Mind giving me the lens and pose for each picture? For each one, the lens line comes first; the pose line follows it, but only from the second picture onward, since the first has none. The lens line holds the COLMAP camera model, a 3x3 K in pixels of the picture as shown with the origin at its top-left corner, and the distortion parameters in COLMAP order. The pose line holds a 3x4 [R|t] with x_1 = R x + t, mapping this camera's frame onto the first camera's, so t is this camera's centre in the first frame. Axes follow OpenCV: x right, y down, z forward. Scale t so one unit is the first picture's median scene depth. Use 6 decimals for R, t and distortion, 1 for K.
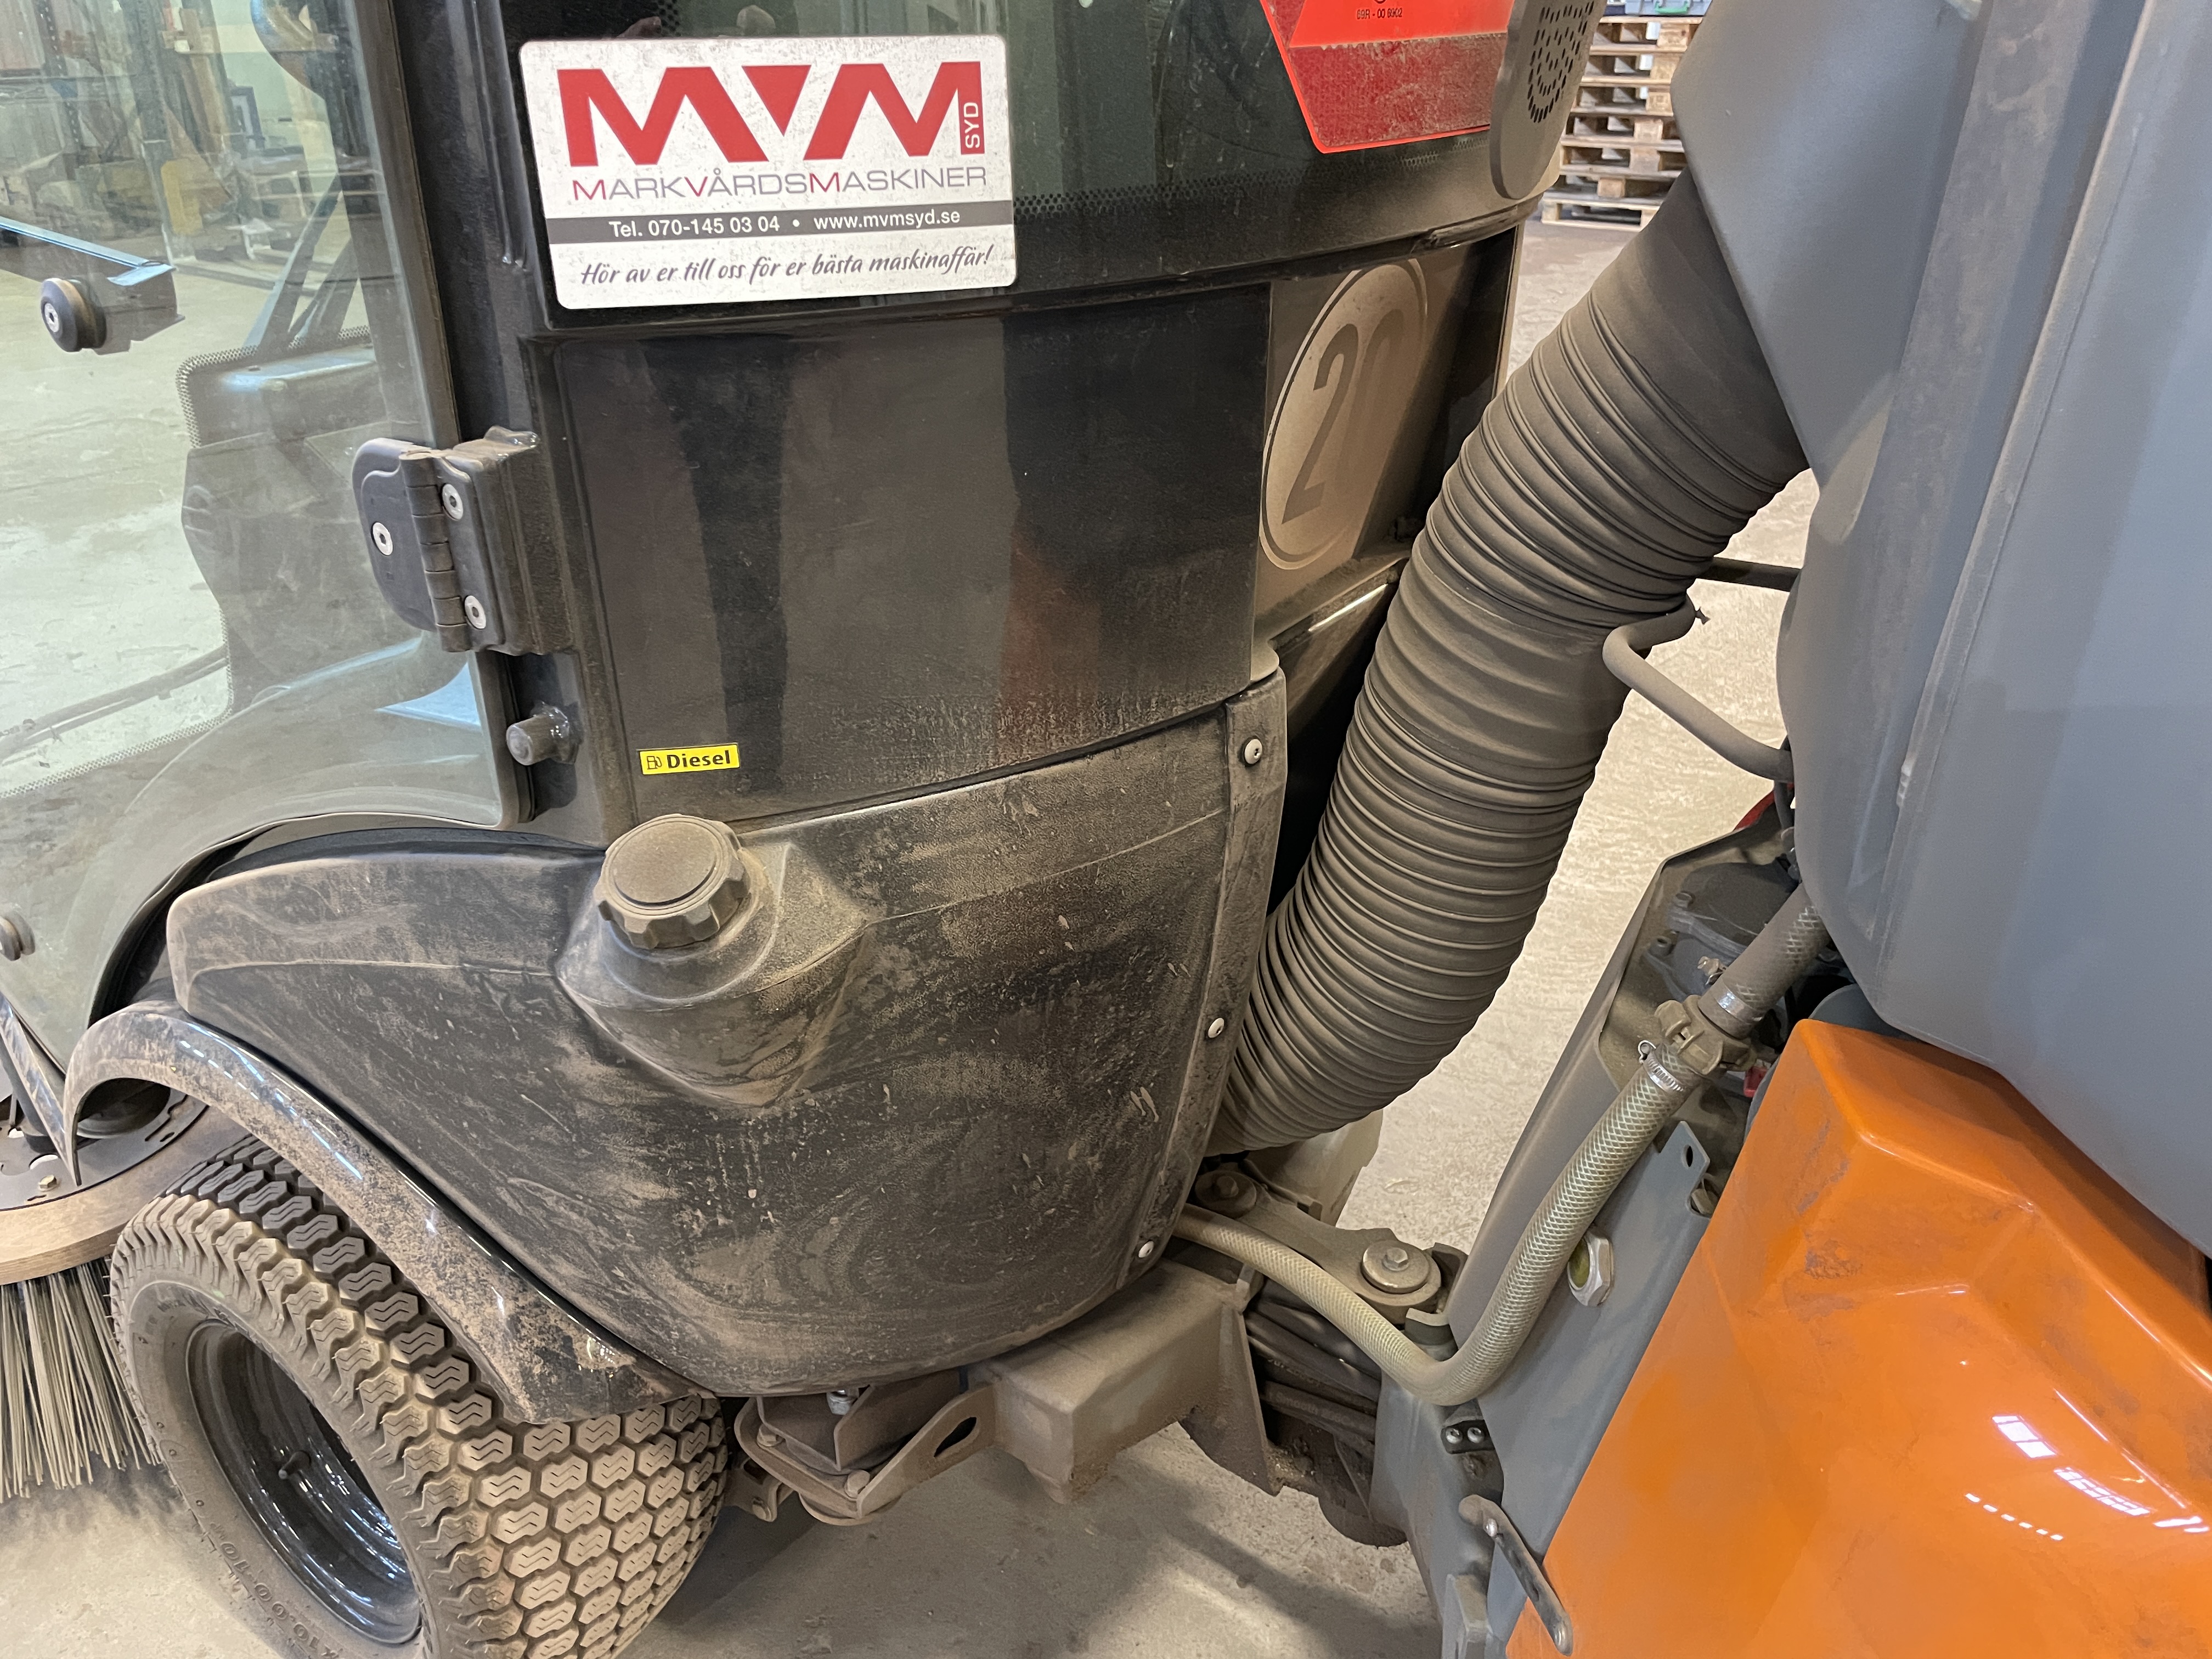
lens RADIAL K [[1685.3, 0, 1114.2], [0, 1685.3, 802.7], [0, 0, 1]] dist [0.078106, -0.100928]
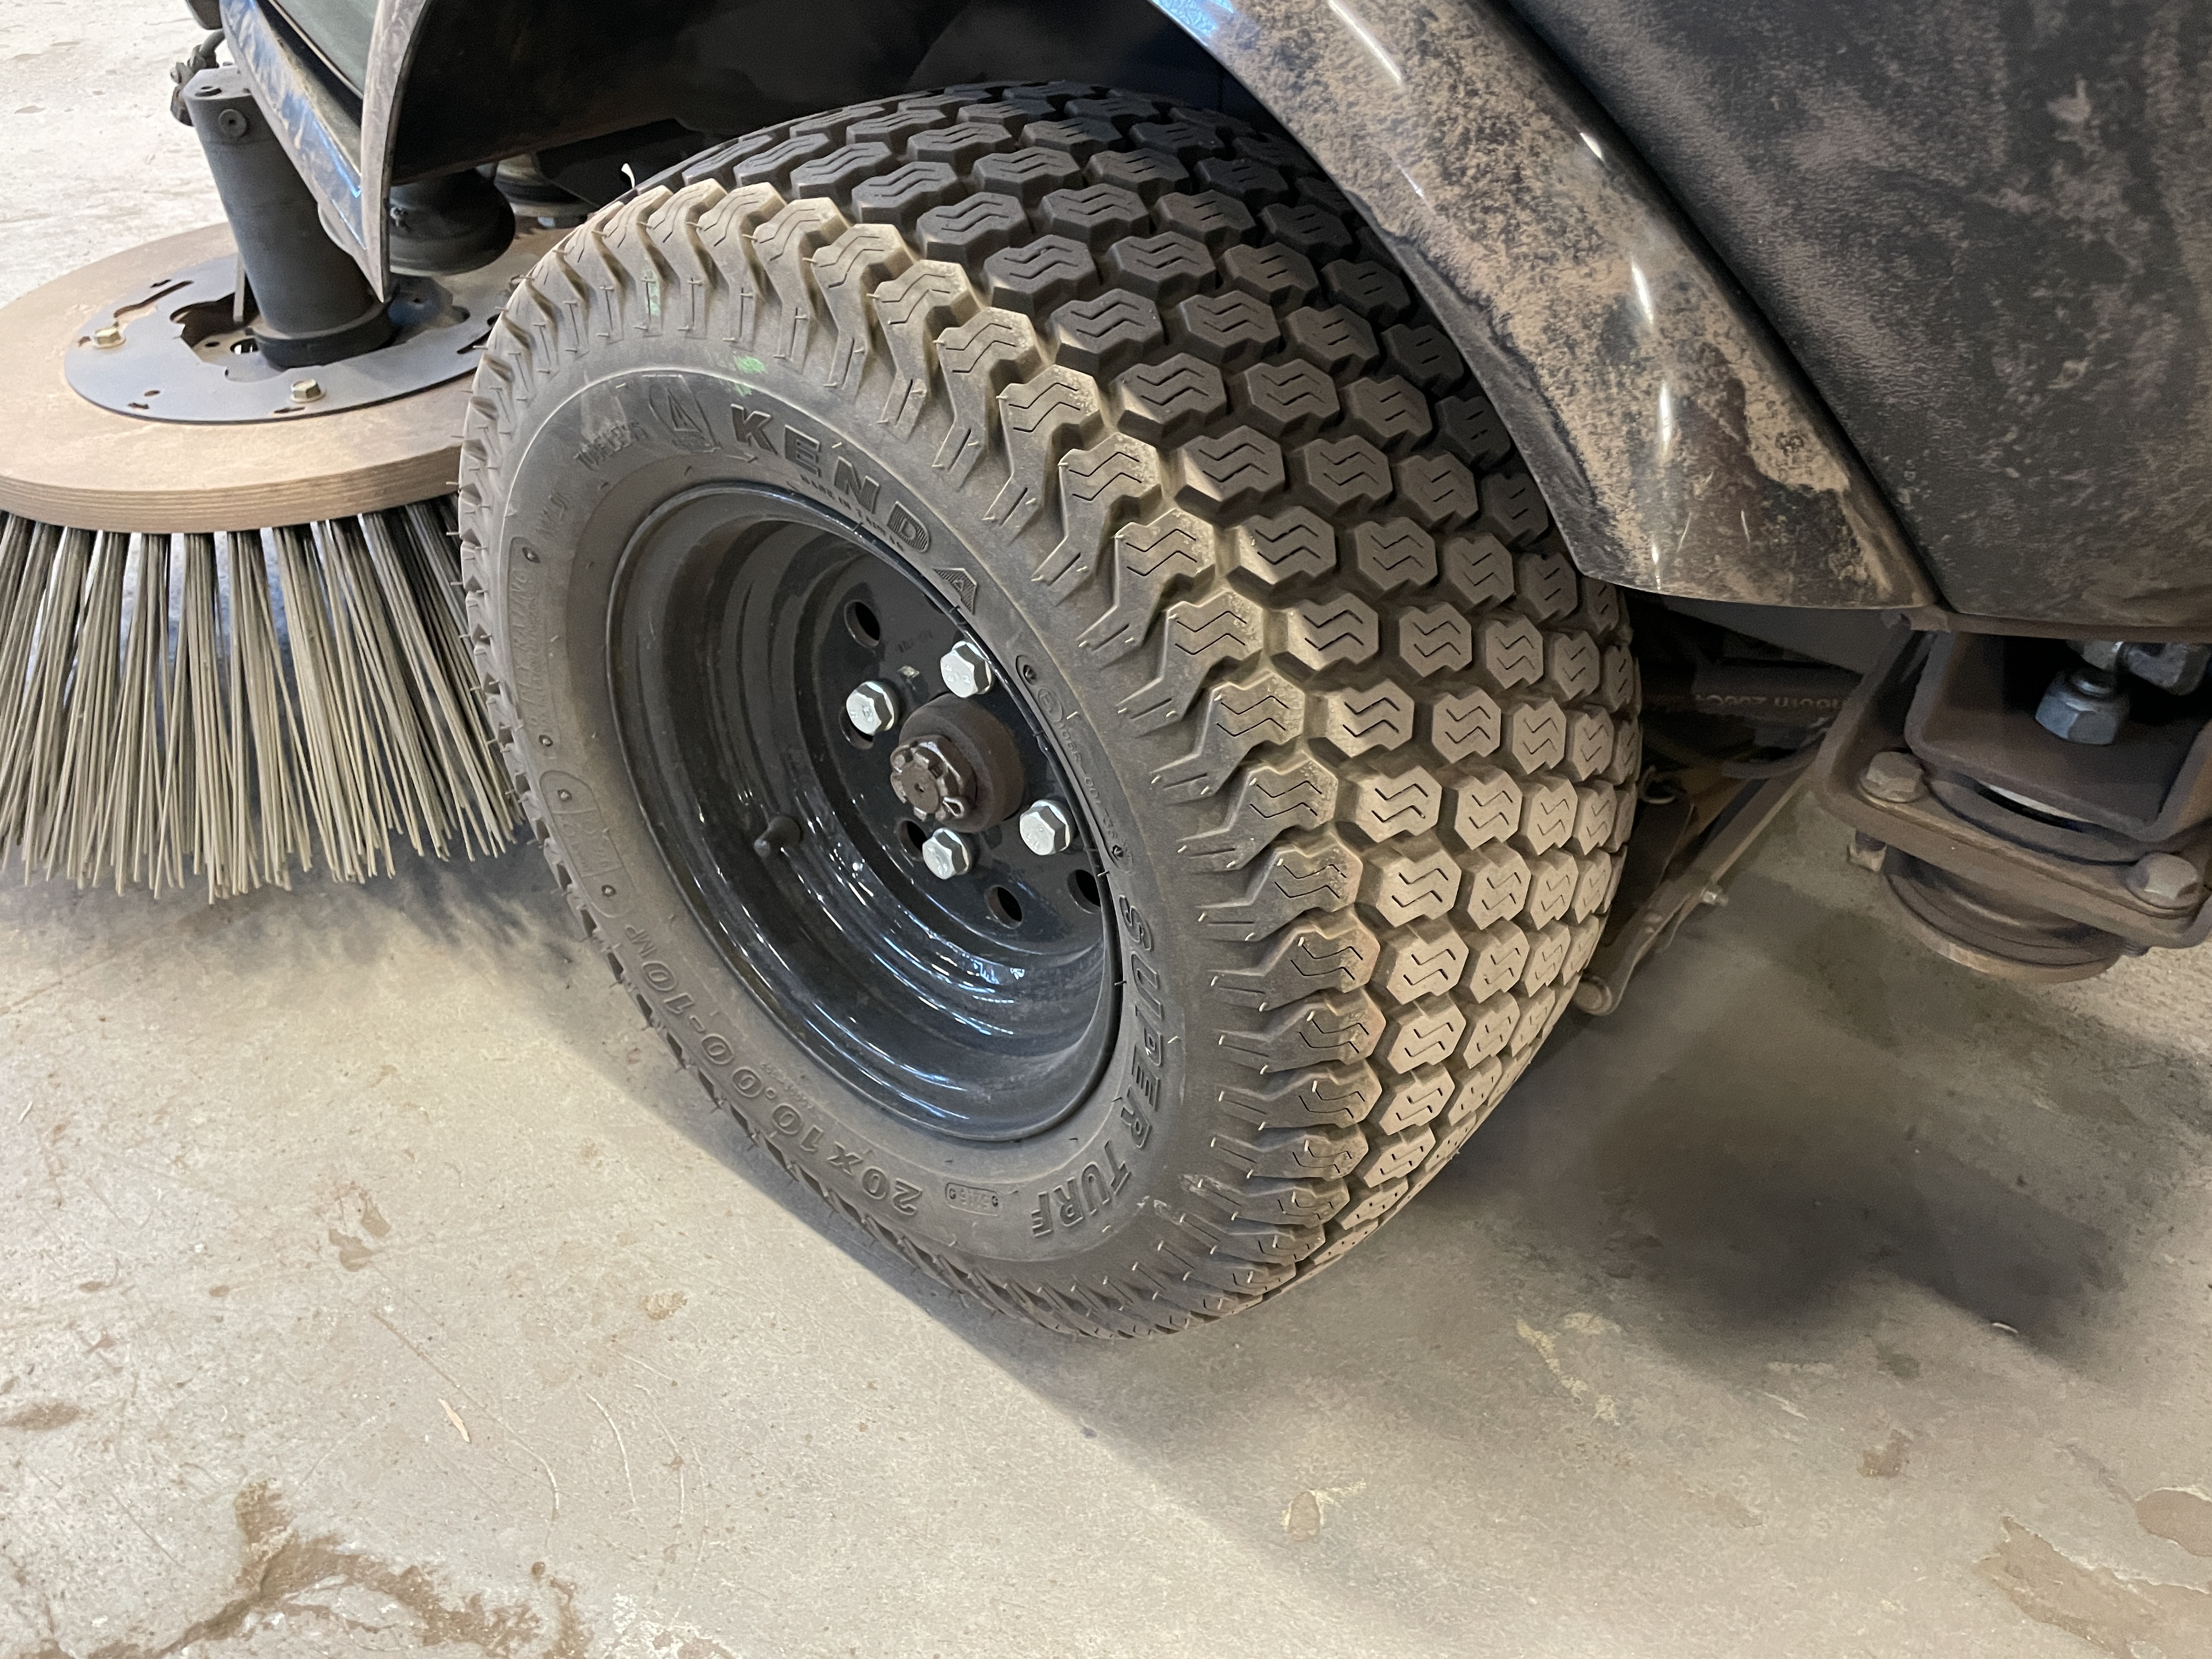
lens RADIAL K [[1678.9, 0, 1127.6], [0, 1678.9, 824.0], [0, 0, 1]] dist [0.088270, -0.129260]
pose [[0.995543, 0.079350, -0.050976, -0.403883], [-0.068945, 0.981108, 0.180756, 0.329656], [0.064356, -0.176436, 0.982206, 0.558150]]
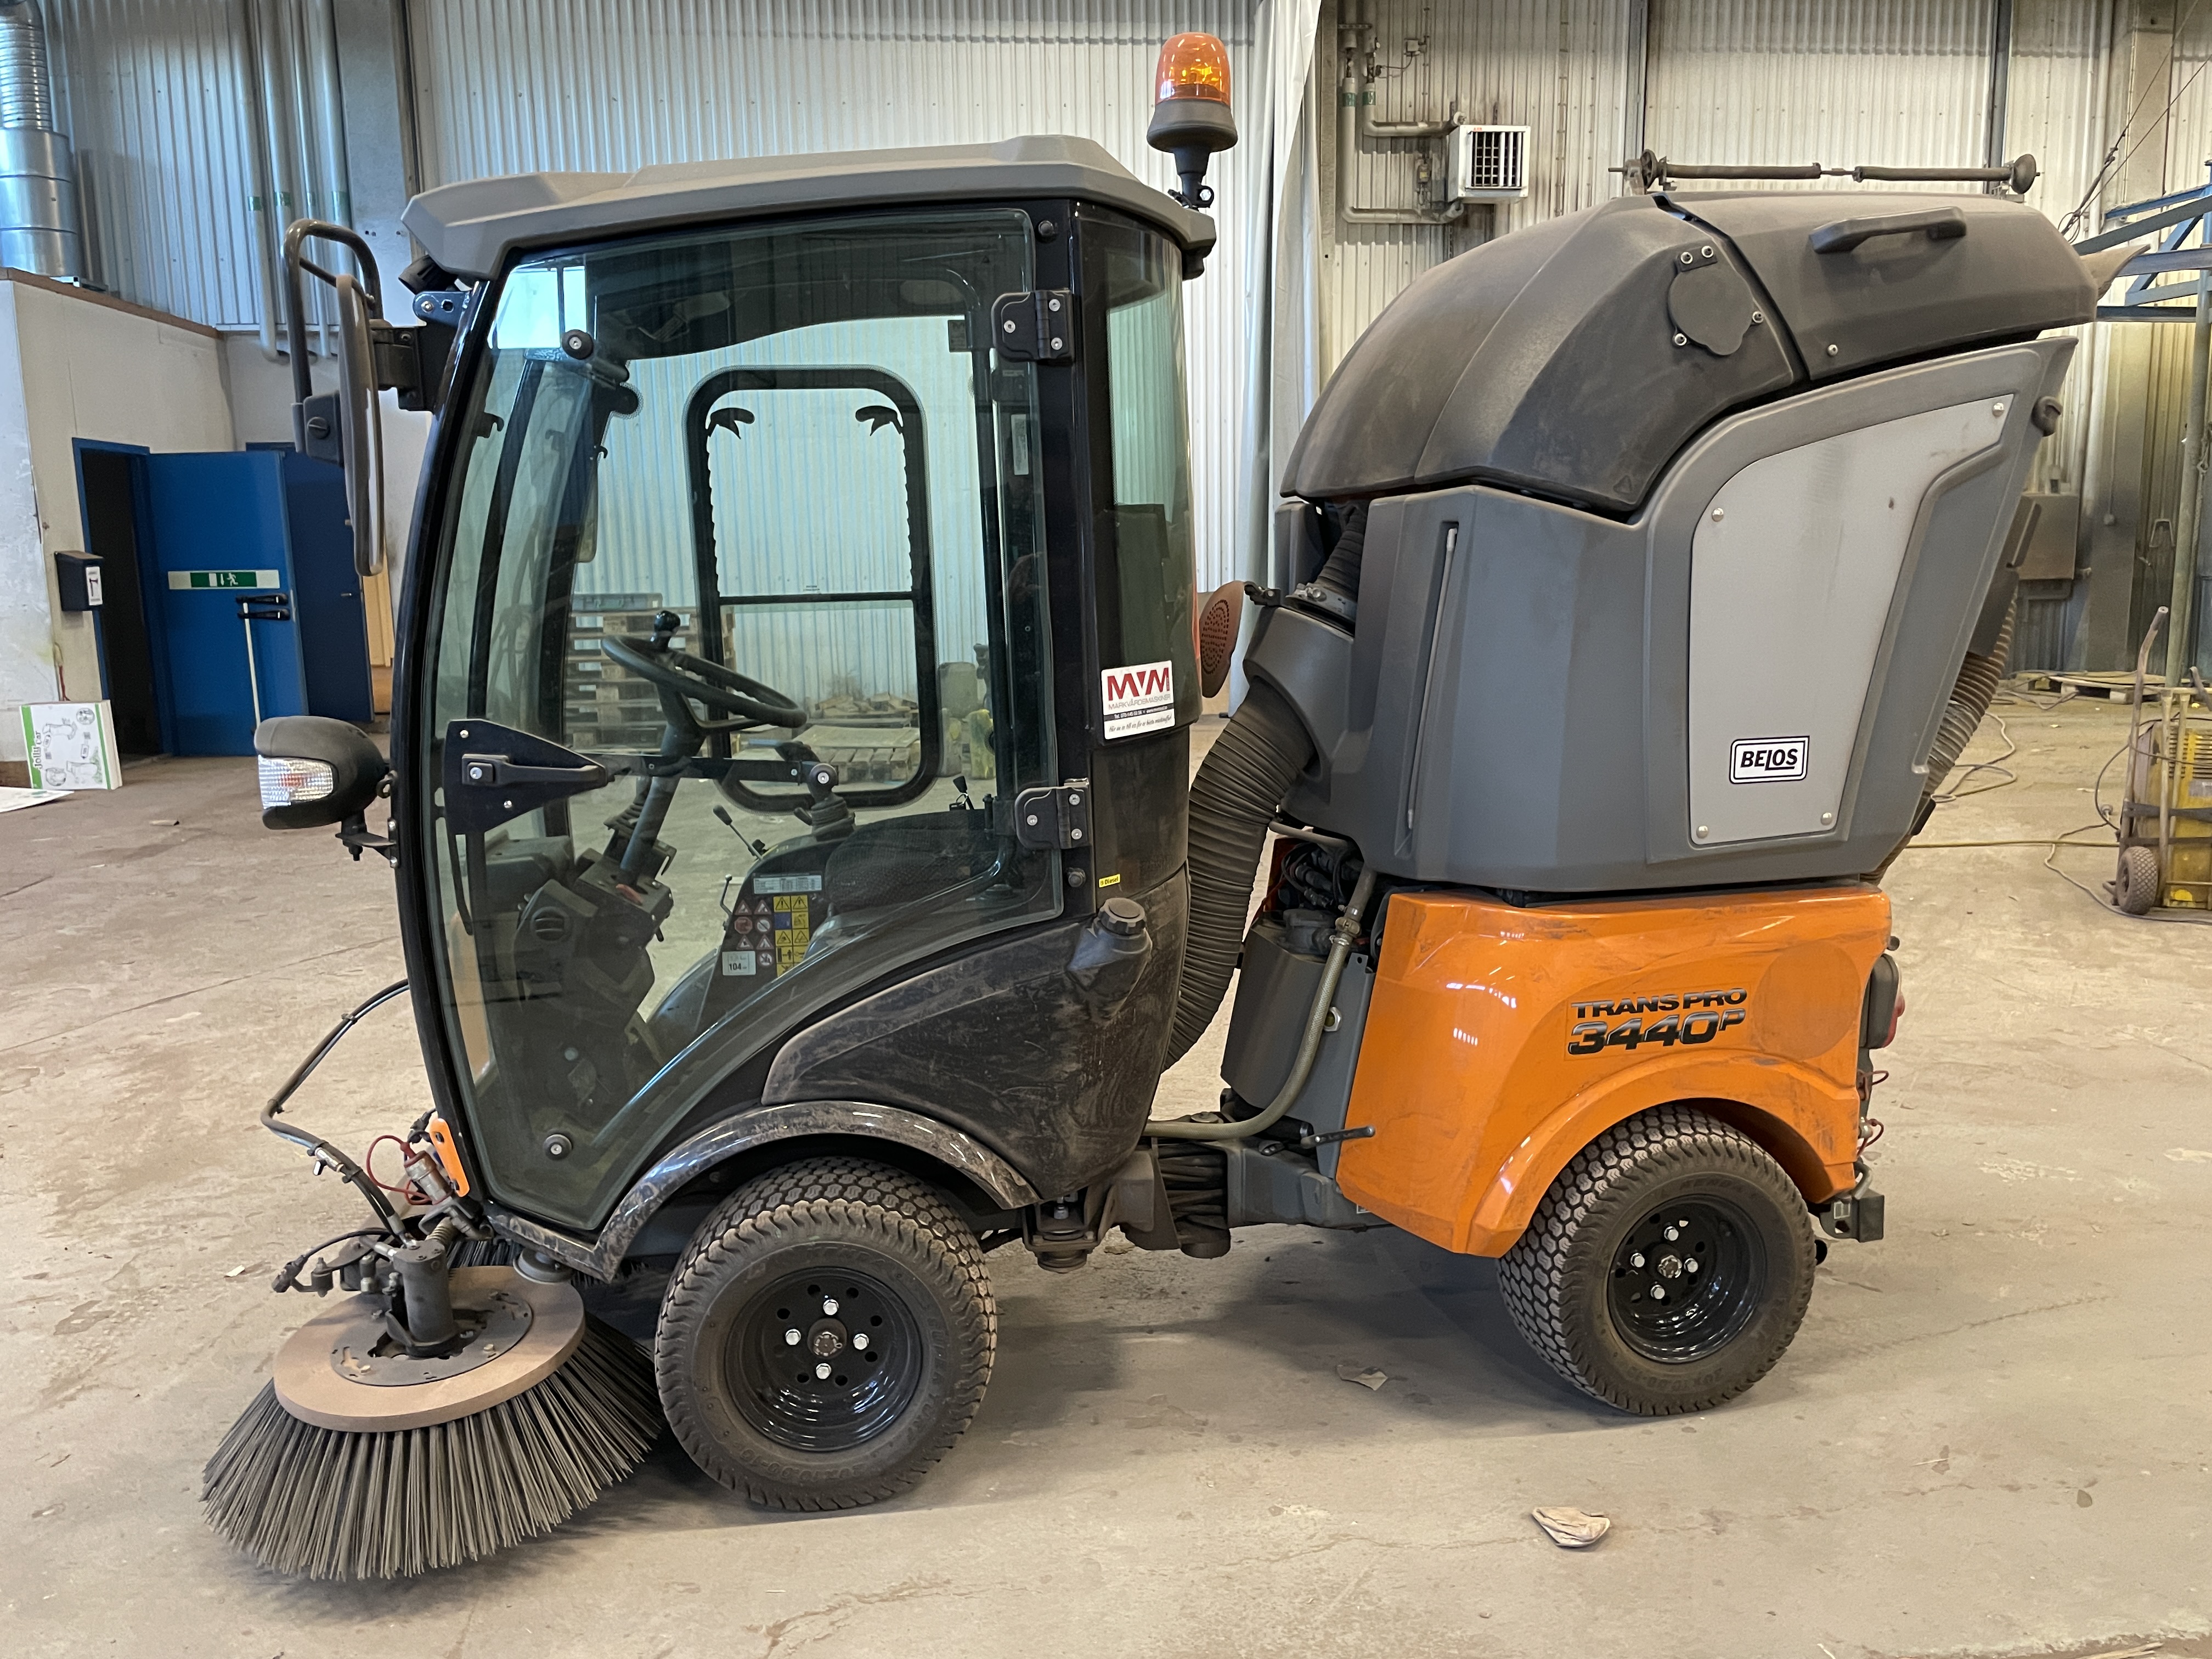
lens RADIAL K [[1678.9, 0, 1127.6], [0, 1678.9, 824.0], [0, 0, 1]] dist [0.088270, -0.129260]
pose [[0.759839, -0.117941, 0.639323, -1.536962], [0.299912, 0.936102, -0.183756, 0.318302], [-0.576799, 0.331365, 0.746659, -0.943736]]
